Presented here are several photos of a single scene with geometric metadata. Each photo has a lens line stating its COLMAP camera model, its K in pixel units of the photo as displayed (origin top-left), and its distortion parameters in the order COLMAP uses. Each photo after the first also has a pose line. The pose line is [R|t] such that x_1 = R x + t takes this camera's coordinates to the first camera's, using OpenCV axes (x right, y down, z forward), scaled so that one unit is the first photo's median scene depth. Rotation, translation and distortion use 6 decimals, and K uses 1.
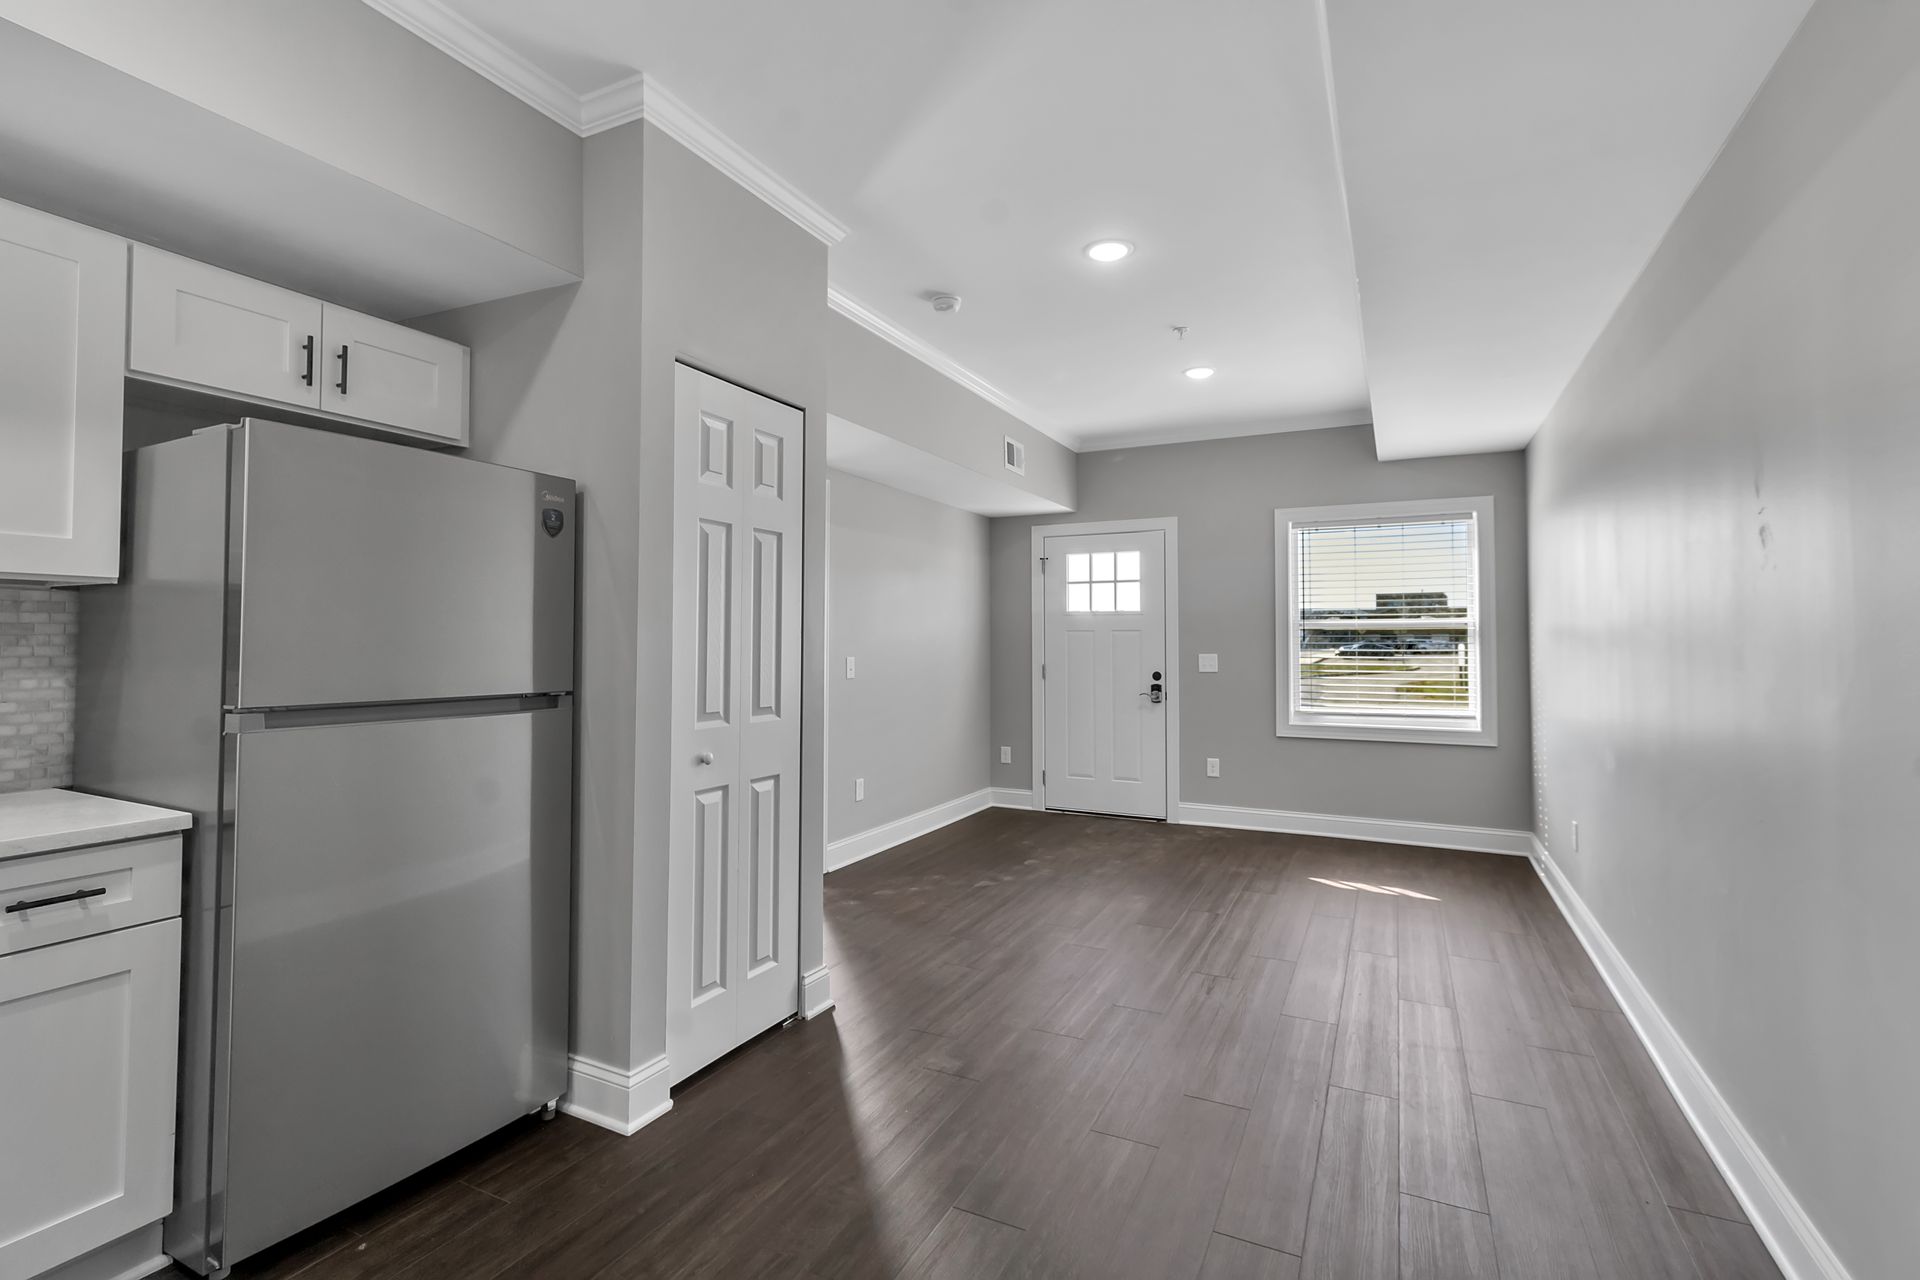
lens RADIAL K [[881.5, 0, 964.5], [0, 881.5, 616.1], [0, 0, 1]] dist [0.004799, 0.000955]
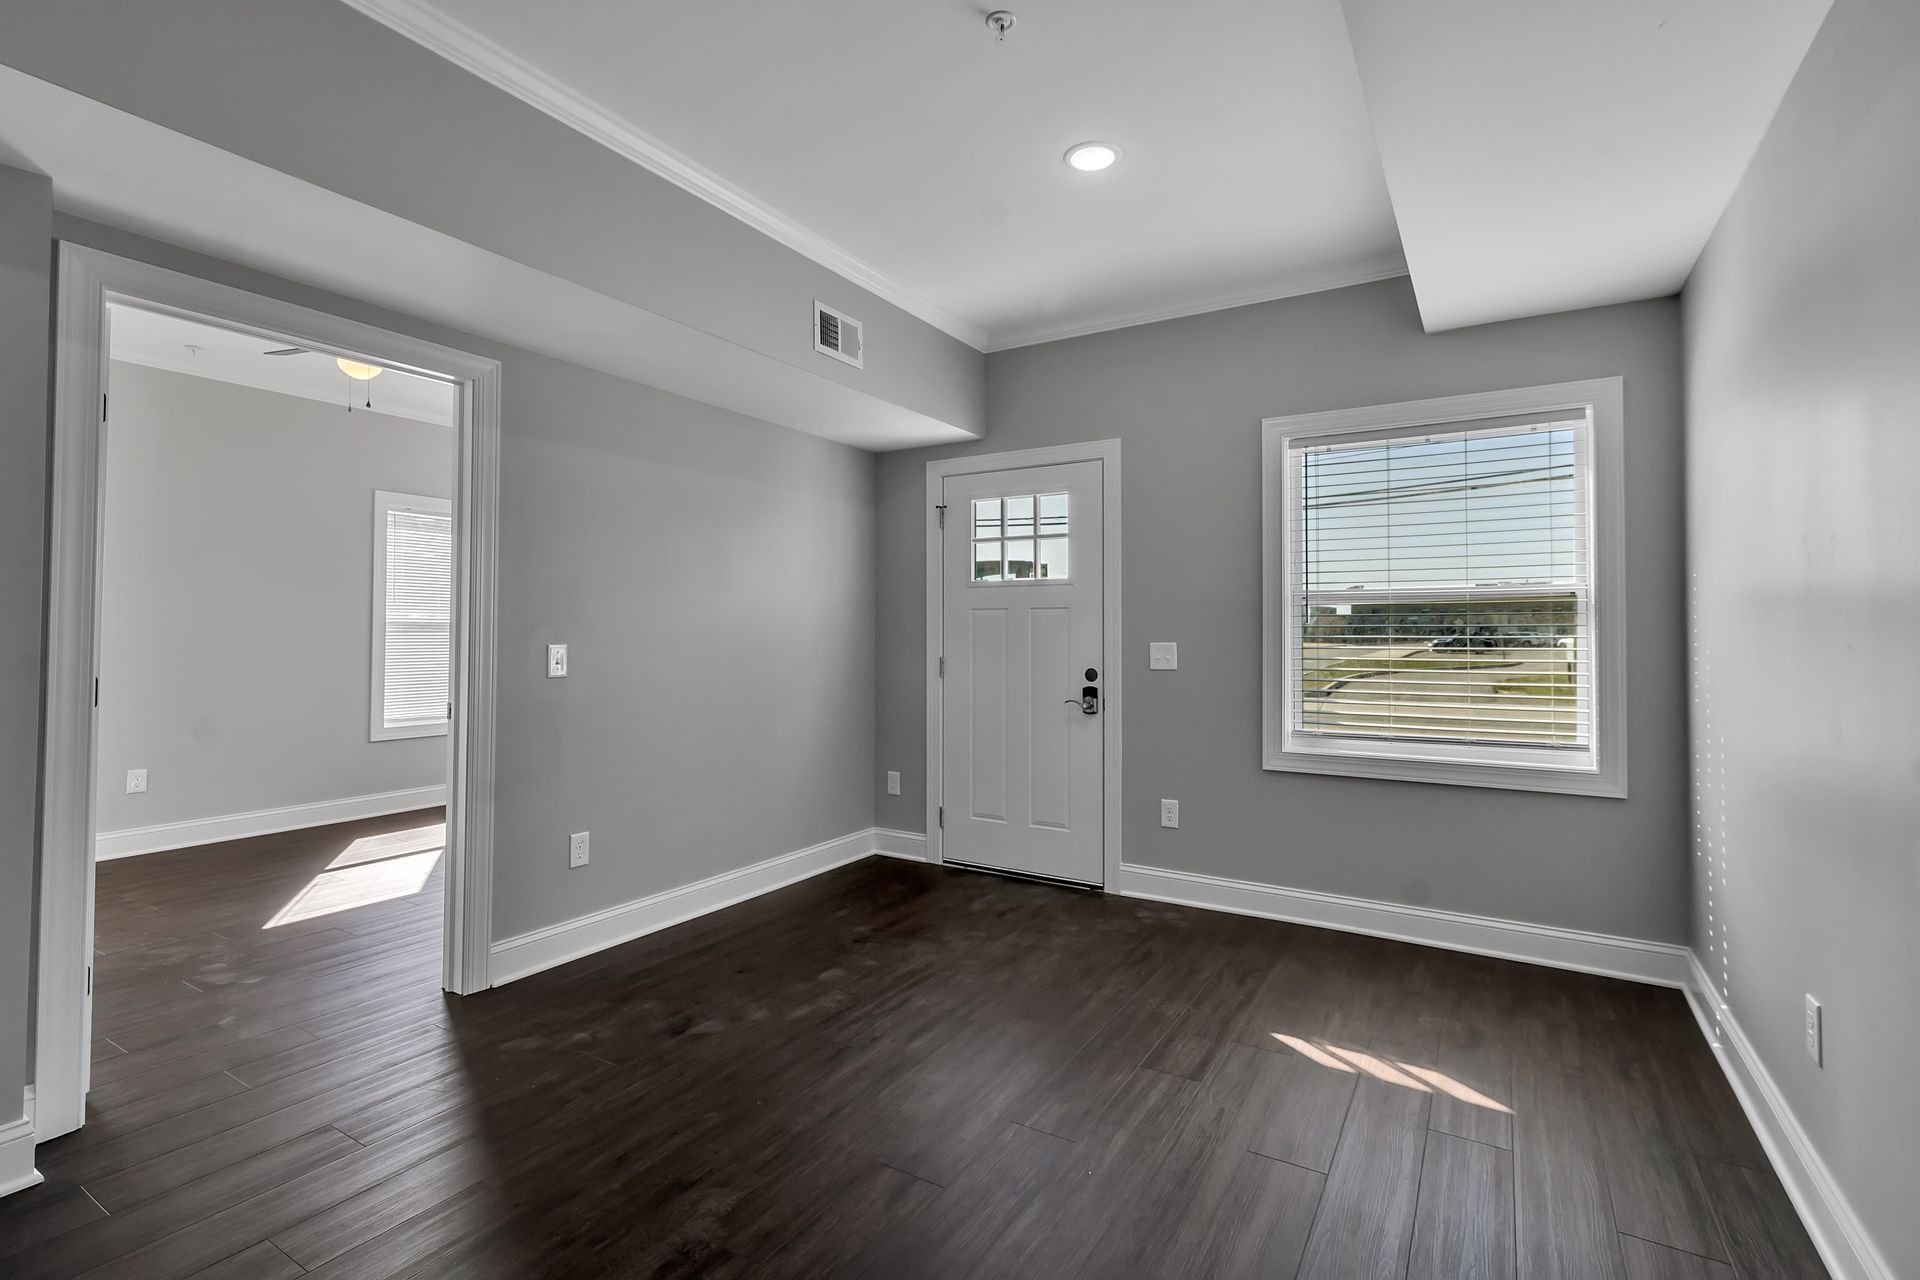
lens RADIAL K [[881.5, 0, 964.5], [0, 881.5, 616.1], [0, 0, 1]] dist [0.004799, 0.000955]
pose [[0.996140, 0.000454, -0.087775, 0.220618], [0.000311, 0.999962, 0.008707, 0.020641], [0.087775, -0.008701, 0.996102, 0.385627]]
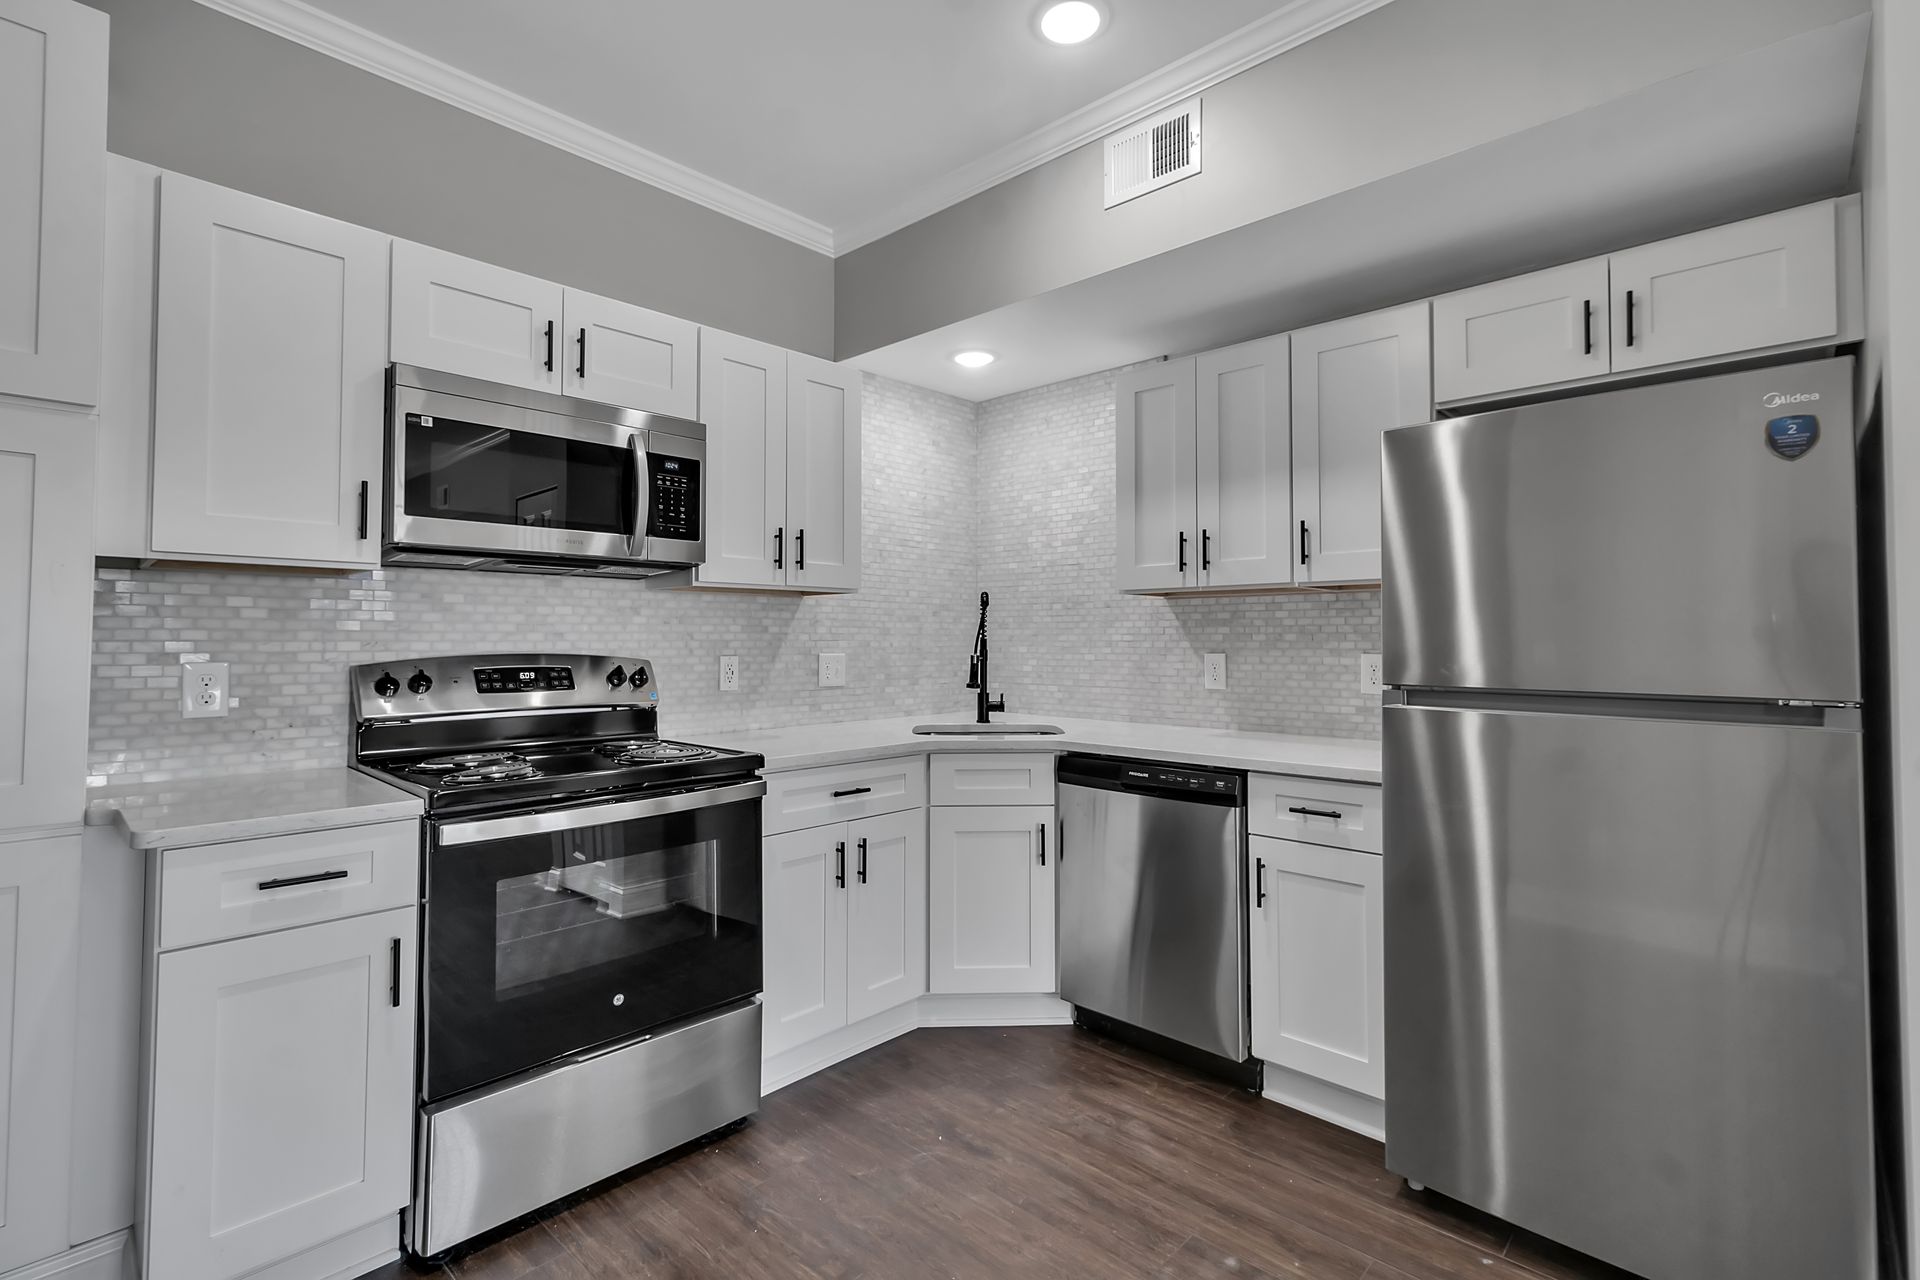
lens RADIAL K [[880.6, 0, 968.4], [0, 880.6, 615.4], [0, 0, 1]] dist [0.003660, 0.000800]
pose [[-0.284025, -0.028427, -0.958395, 0.145856], [0.027561, 0.998905, -0.037797, 0.014590], [0.958421, -0.037150, -0.282931, 0.273266]]
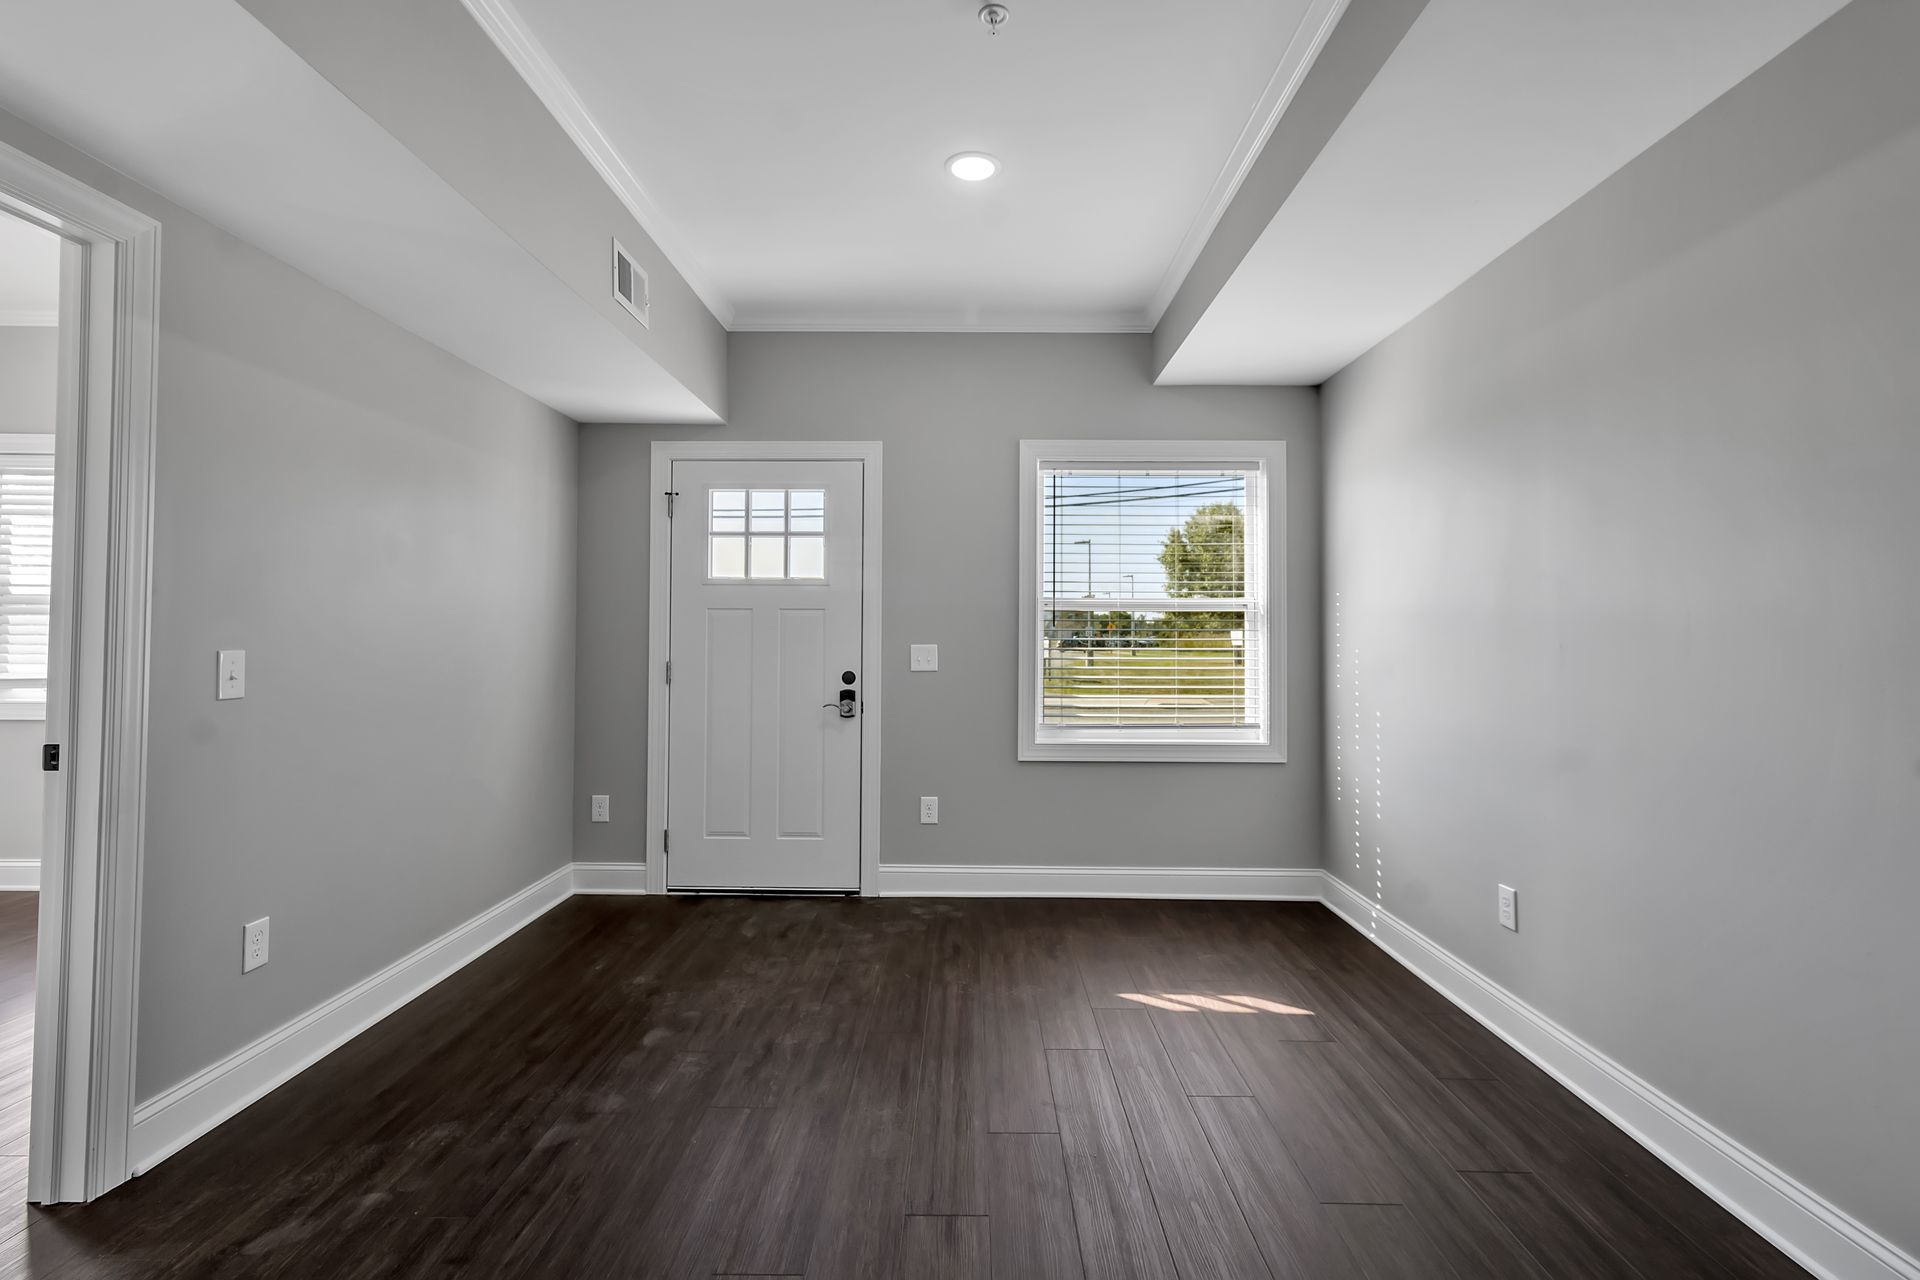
lens RADIAL K [[880.6, 0, 968.4], [0, 880.6, 615.4], [0, 0, 1]] dist [0.003660, 0.000800]
pose [[0.899738, 0.014907, 0.436177, 0.009591], [-0.017526, 0.999844, 0.001981, 0.021928], [-0.436079, -0.009427, 0.899859, 0.439725]]
